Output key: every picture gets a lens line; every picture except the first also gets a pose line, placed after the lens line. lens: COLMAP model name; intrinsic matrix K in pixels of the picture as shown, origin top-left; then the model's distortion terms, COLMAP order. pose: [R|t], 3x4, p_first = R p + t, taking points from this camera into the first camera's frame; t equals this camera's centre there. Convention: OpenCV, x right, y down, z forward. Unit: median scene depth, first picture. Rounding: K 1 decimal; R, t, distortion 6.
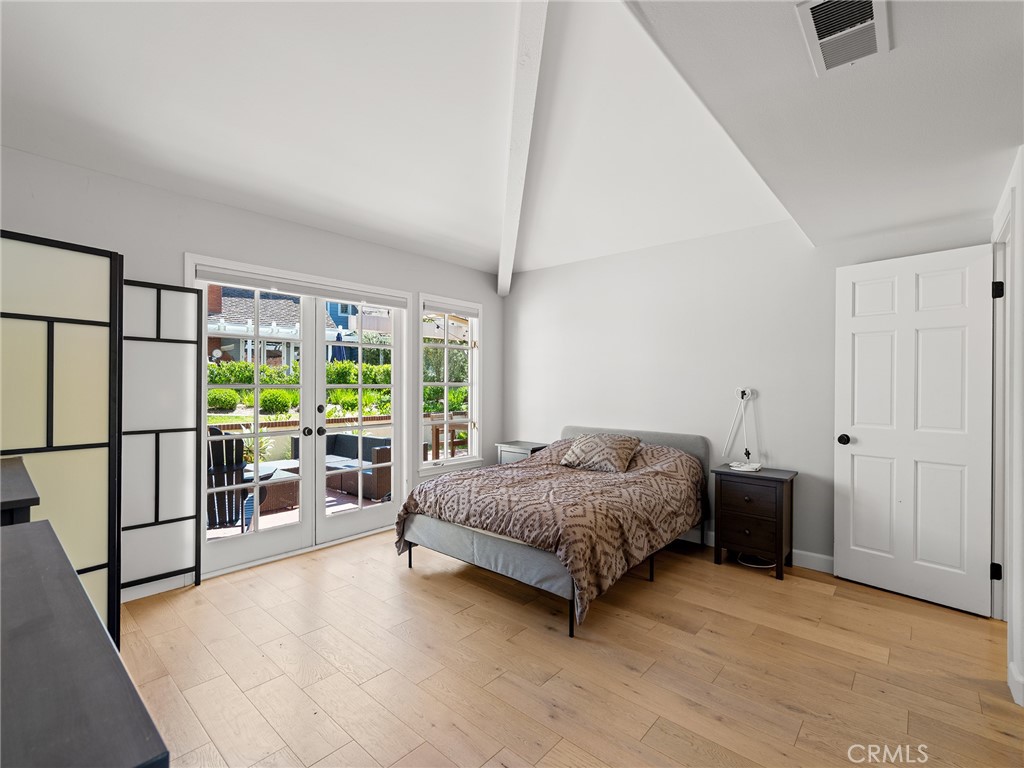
lens RADIAL K [[467.2, 0, 512.0], [0, 467.2, 384.0], [0, 0, 1]] dist [-0.001530, 0.000024]
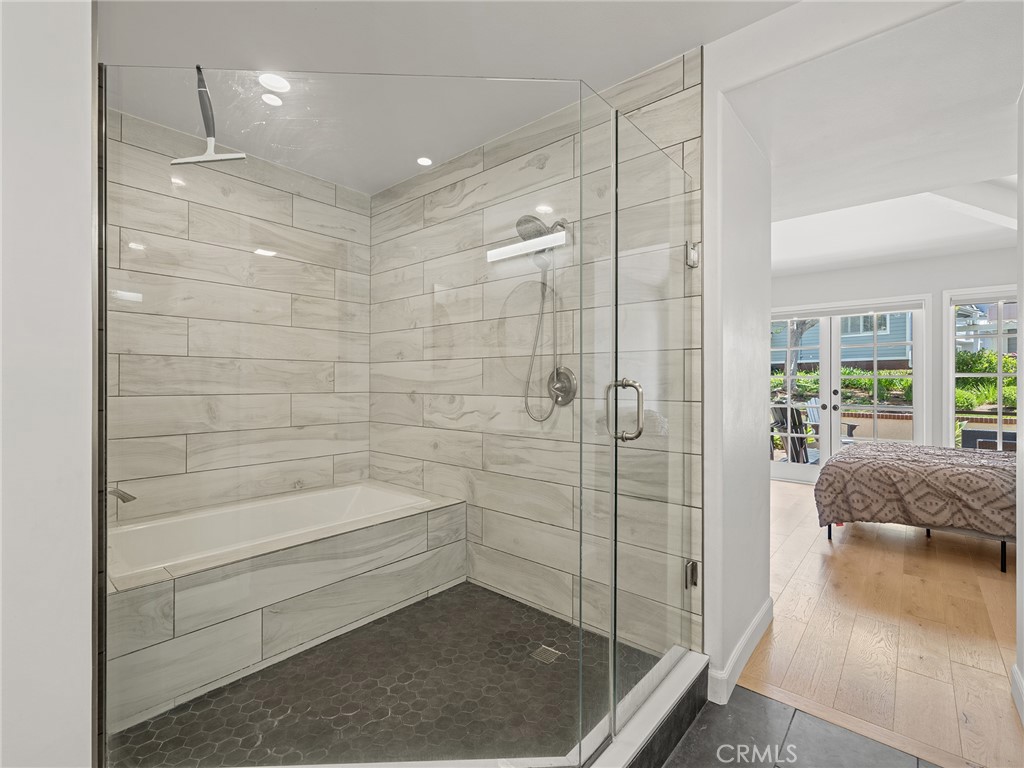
lens RADIAL K [[467.2, 0, 512.0], [0, 467.2, 384.0], [0, 0, 1]] dist [-0.001530, 0.000024]
pose [[0.009973, 0.000263, -0.999950, 1.062256], [-0.001381, 0.999999, 0.000249, 0.028613], [0.999949, 0.001378, 0.009973, -0.025063]]
